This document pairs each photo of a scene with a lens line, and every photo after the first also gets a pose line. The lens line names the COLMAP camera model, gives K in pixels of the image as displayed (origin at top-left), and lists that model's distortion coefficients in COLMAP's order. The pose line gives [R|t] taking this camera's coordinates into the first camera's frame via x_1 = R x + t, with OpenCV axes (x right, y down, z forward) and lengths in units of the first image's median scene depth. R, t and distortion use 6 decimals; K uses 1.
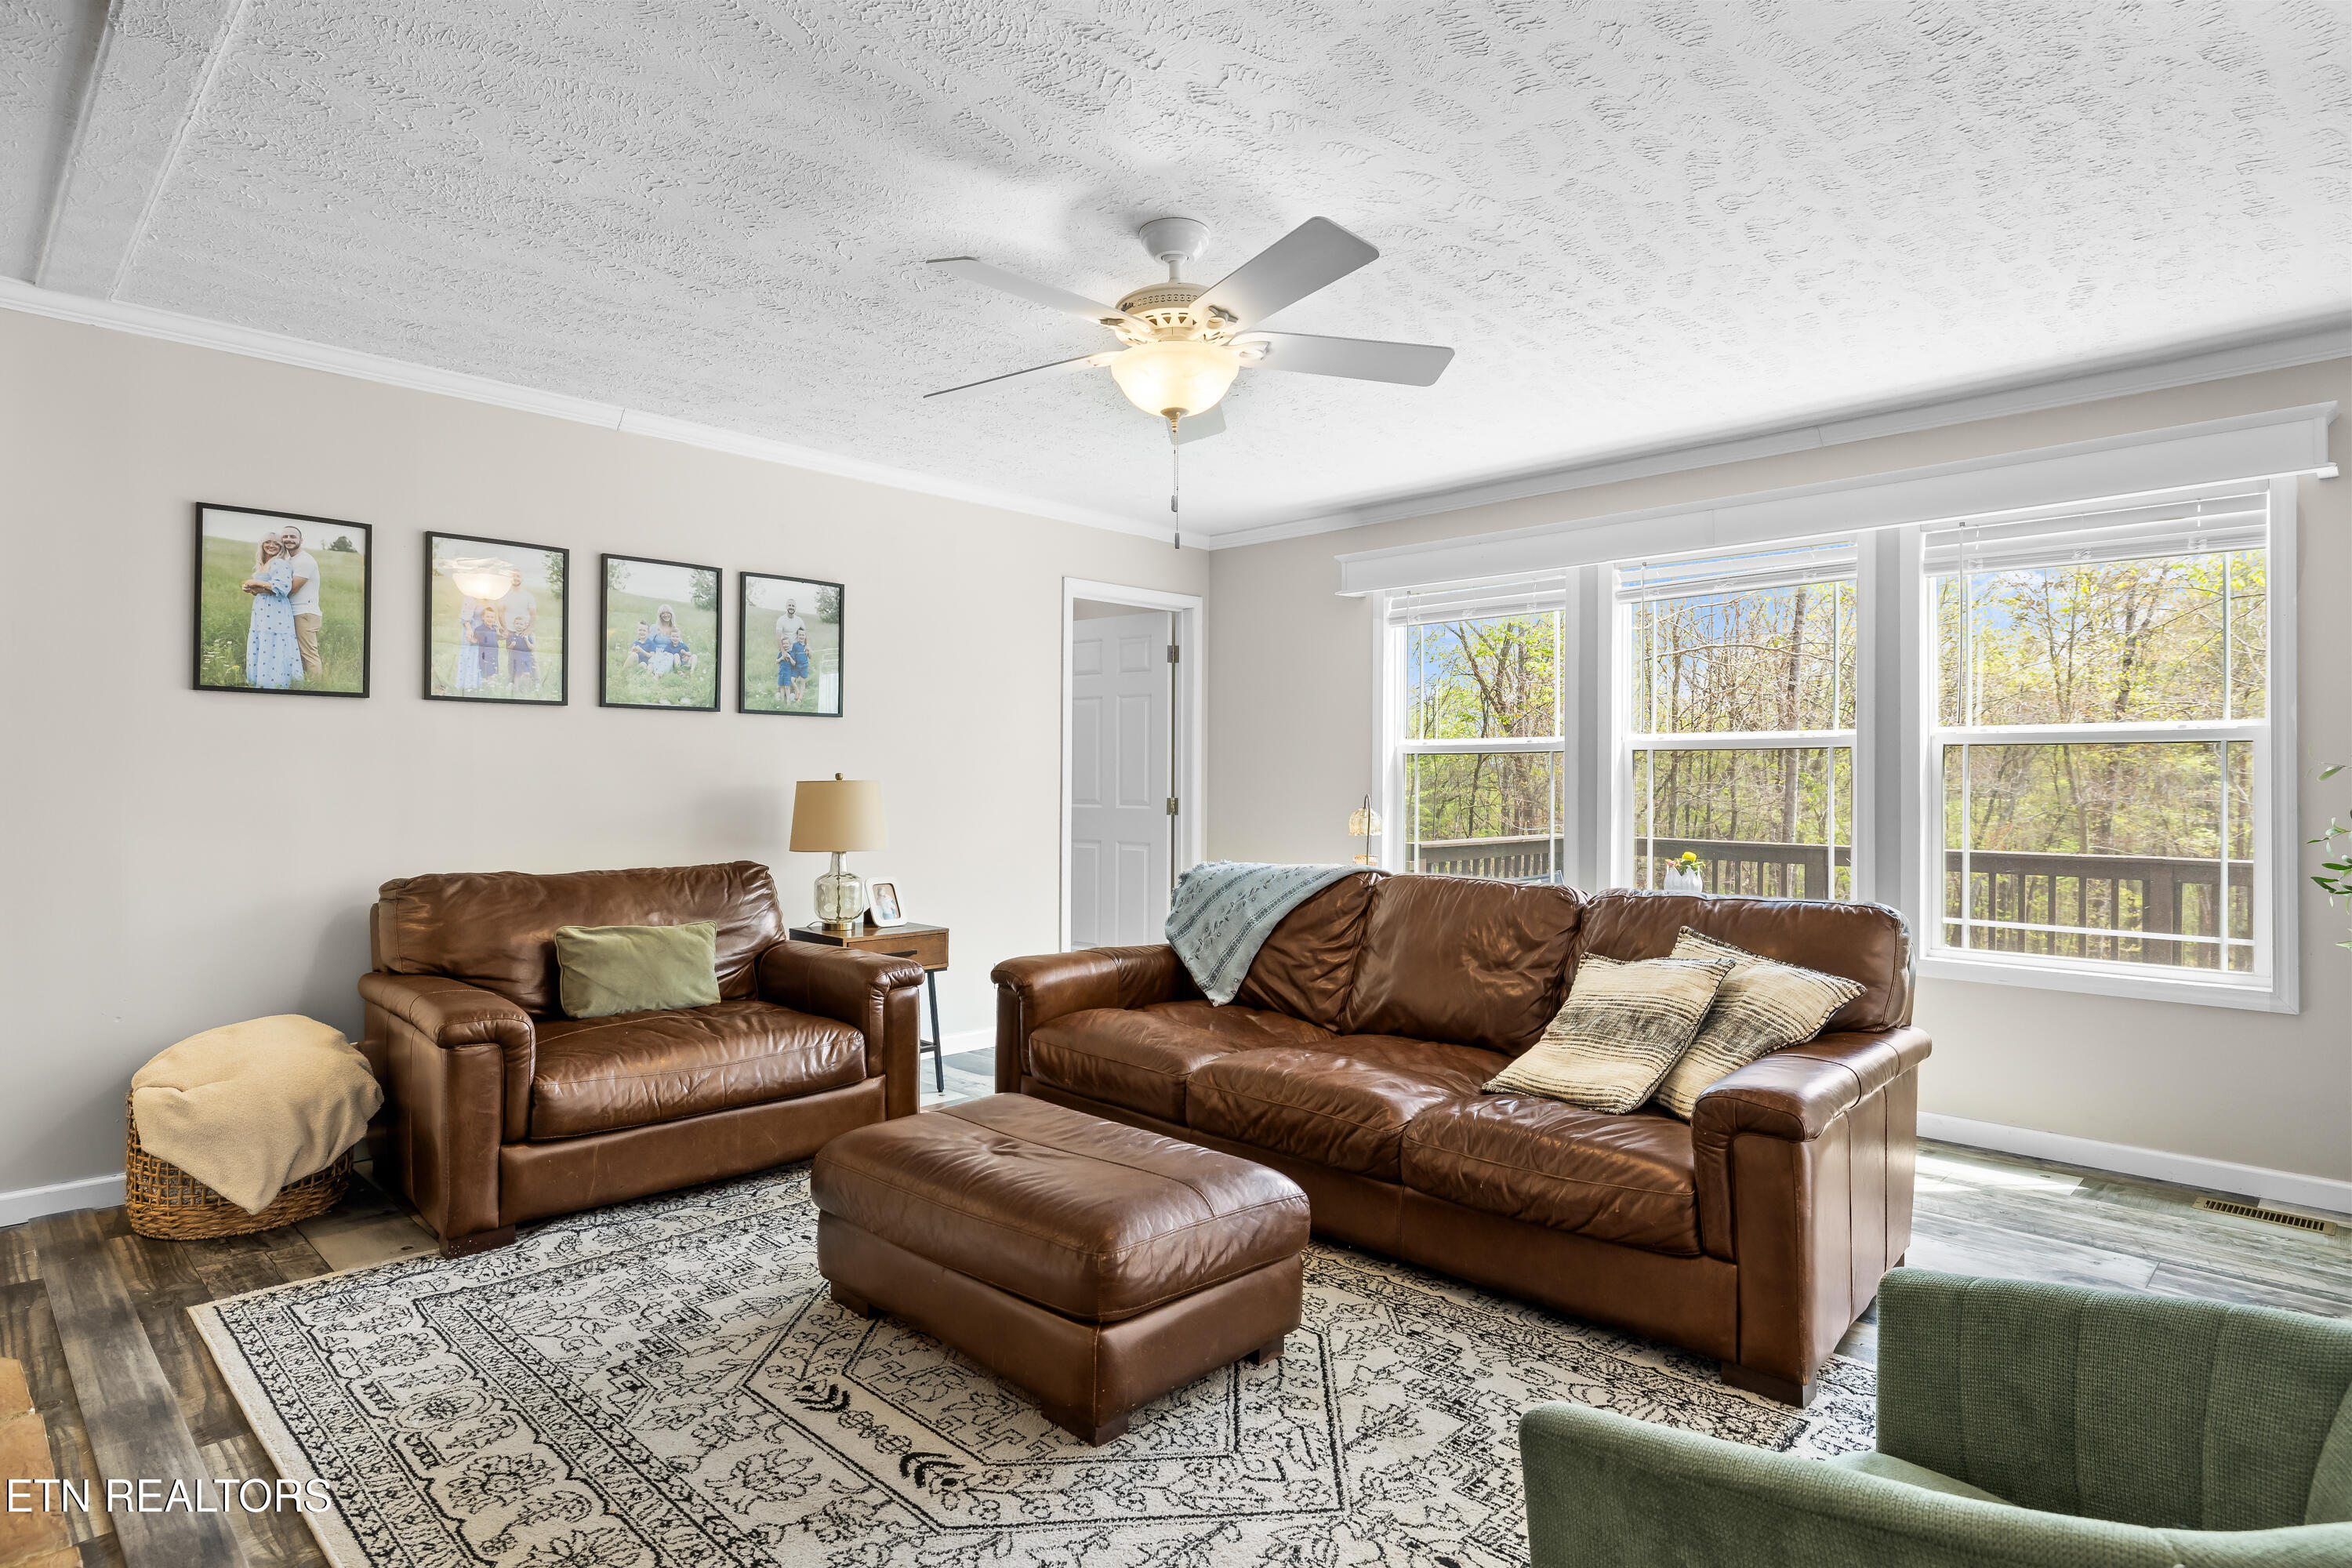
lens RADIAL K [[1240.7, 0, 1155.8], [0, 1240.7, 771.1], [0, 0, 1]] dist [-0.000110, -0.003041]
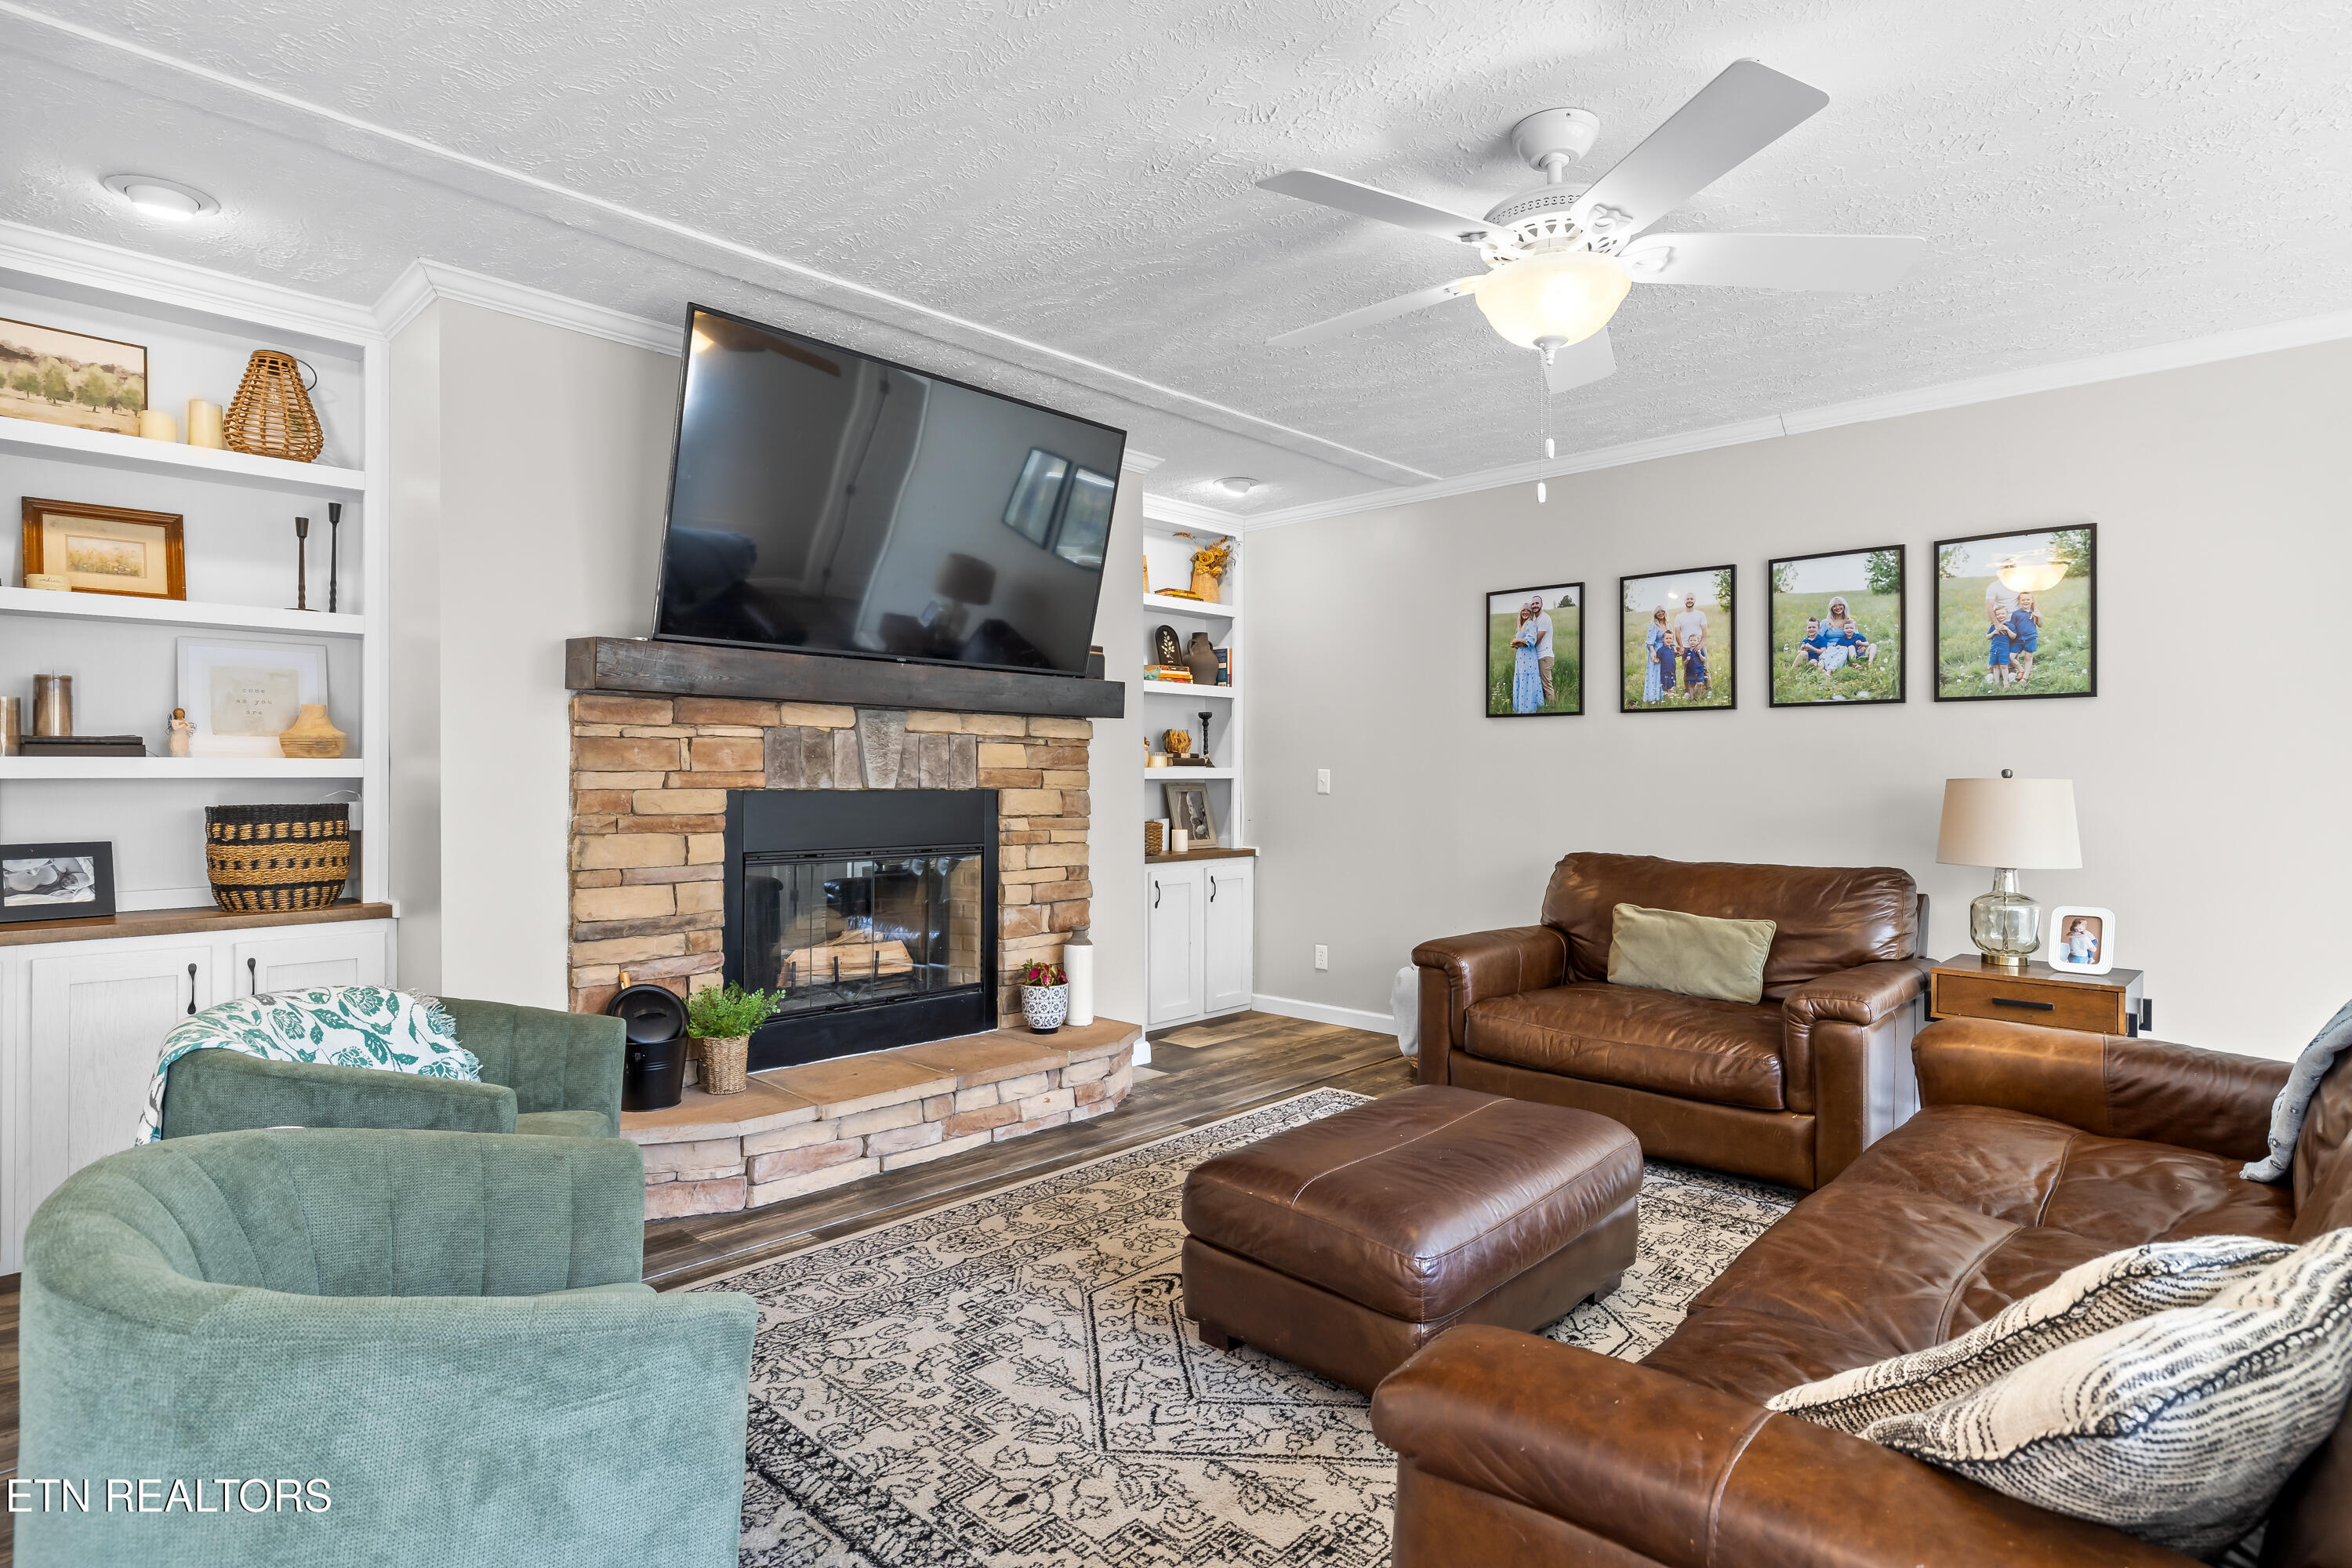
lens RADIAL K [[1207.5, 0, 1179.1], [0, 1207.5, 772.6], [0, 0, 1]] dist [-0.001815, -0.000602]
pose [[0.026425, -0.006044, -0.999633, 0.761105], [0.003620, 0.999976, -0.005951, 0.009465], [0.999644, -0.003461, 0.026446, 0.658908]]
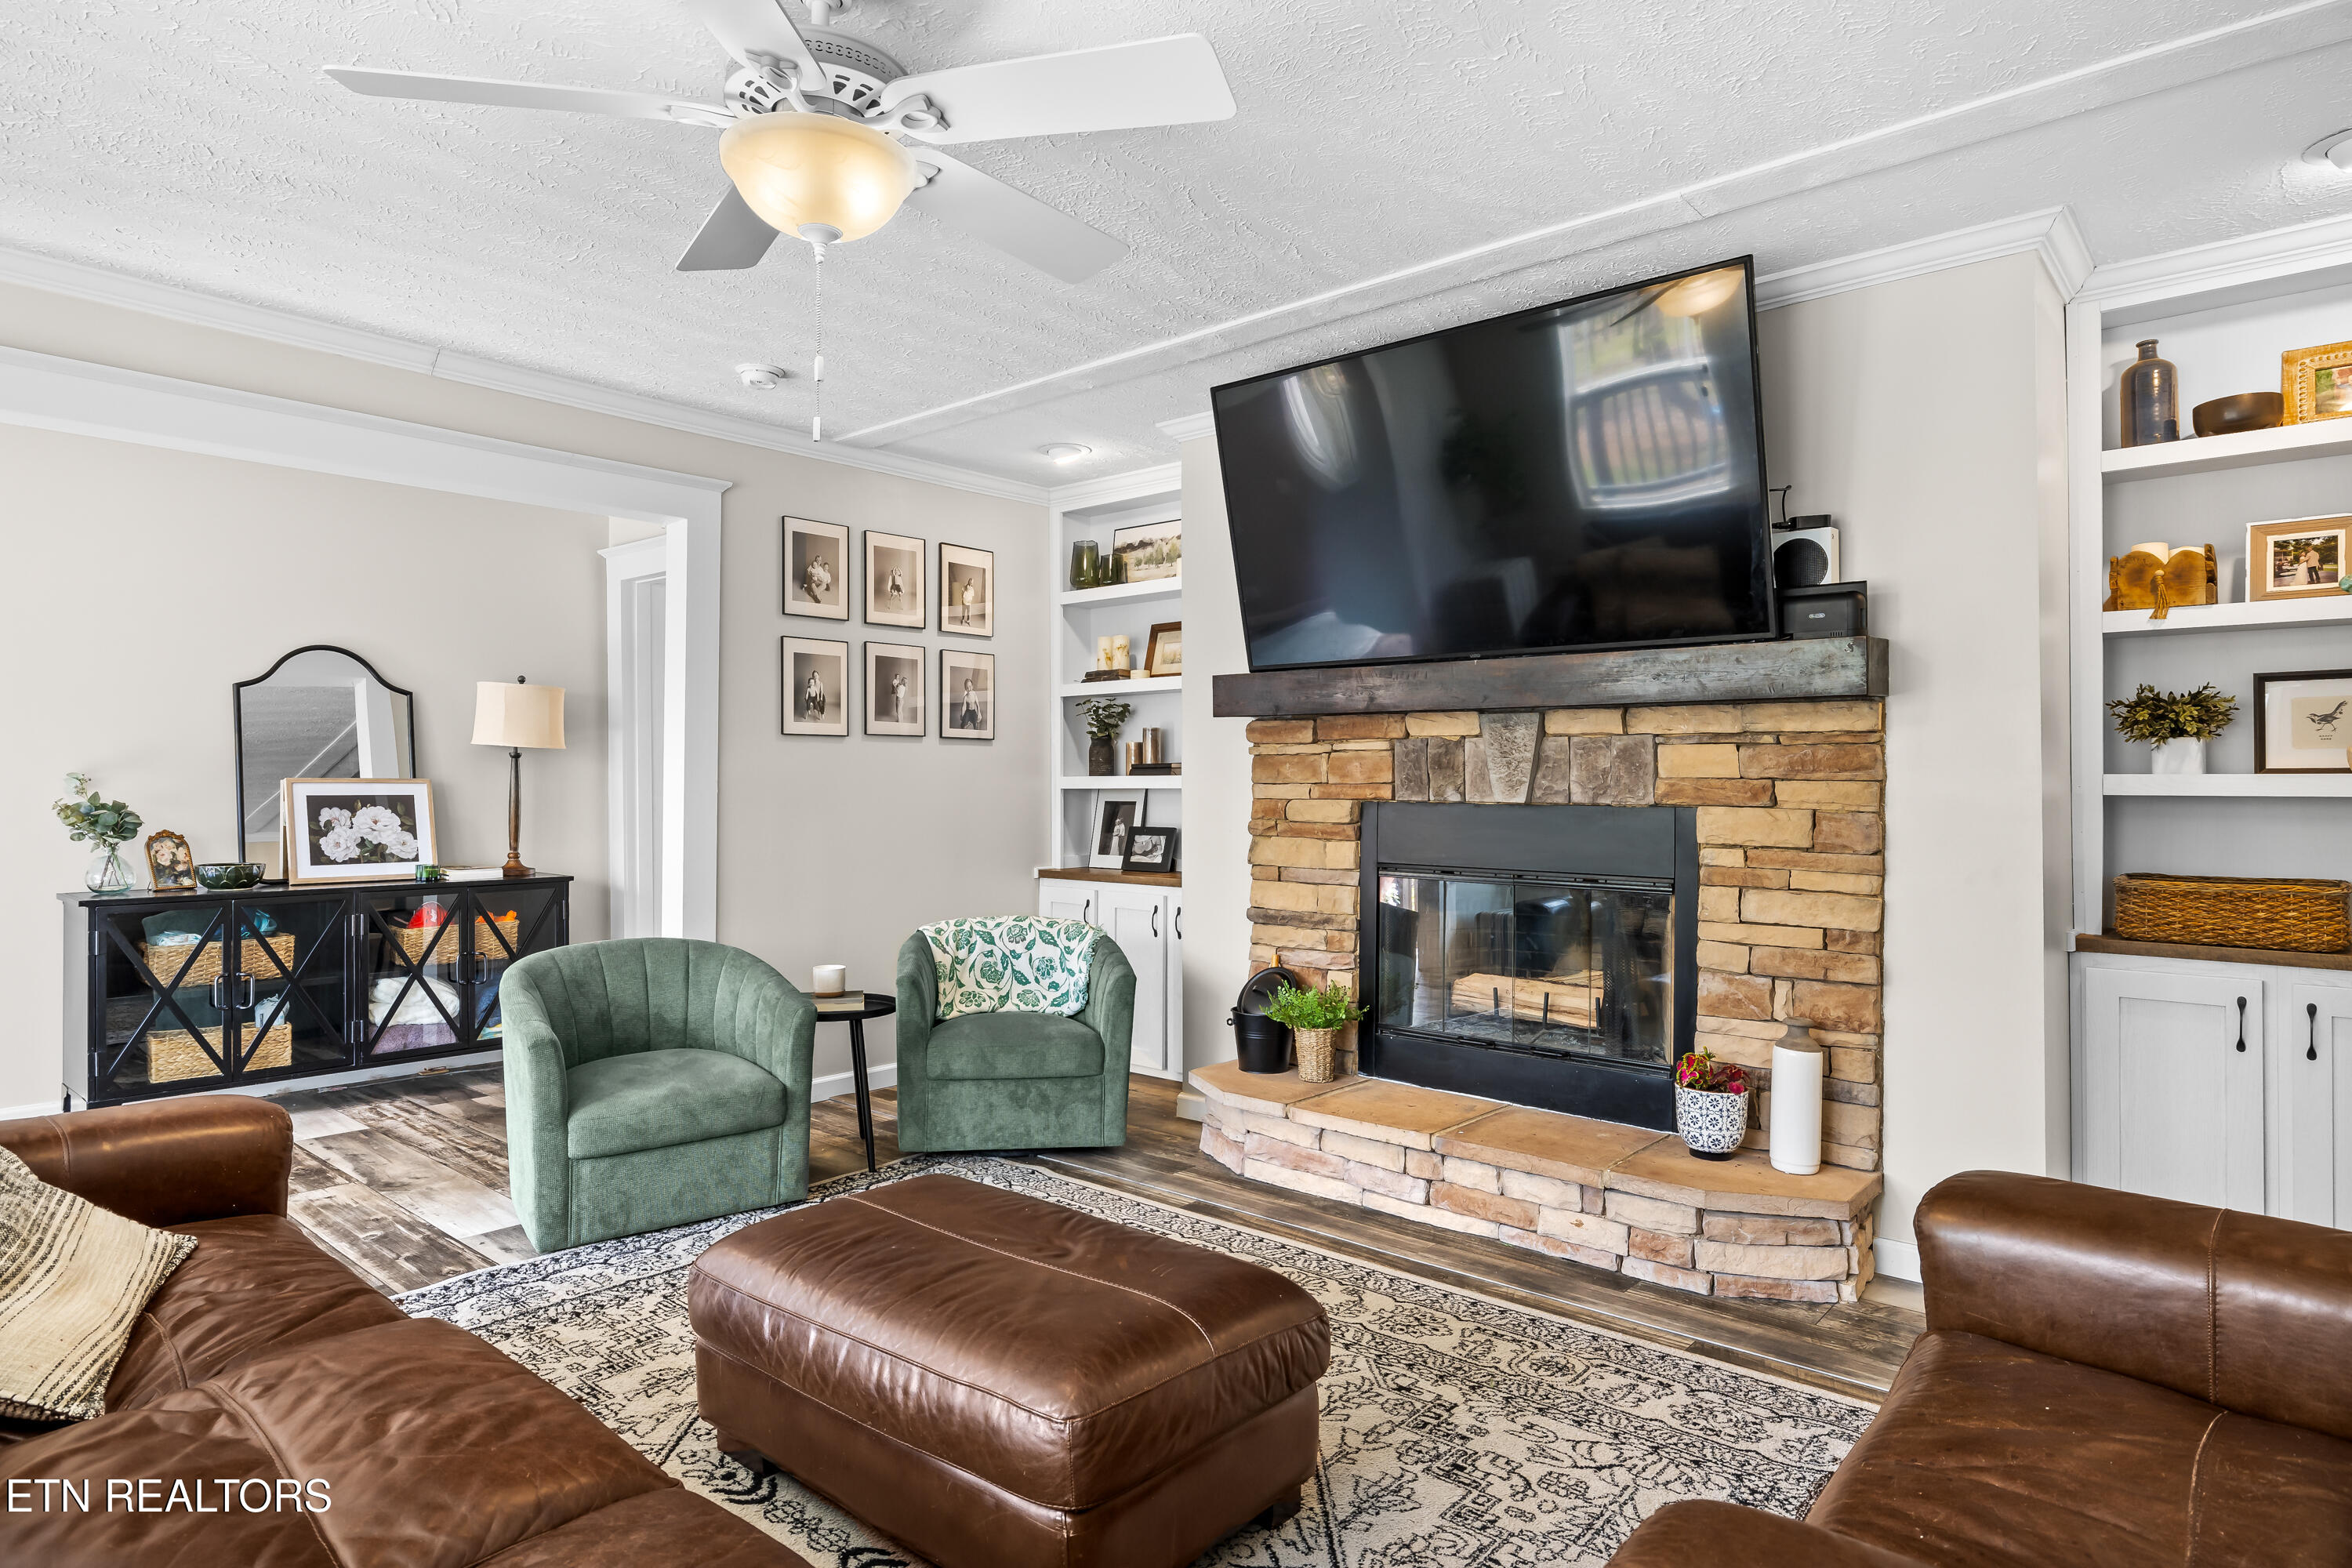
lens RADIAL K [[1332.0, 0, 1158.4], [0, 1332.0, 774.2], [0, 0, 1]] dist [0.000342, -0.000543]
pose [[-0.998268, -0.007648, -0.058329, -0.116941], [-0.006846, 0.999880, -0.013925, 0.010556], [0.058428, -0.013501, -0.998200, 1.574136]]
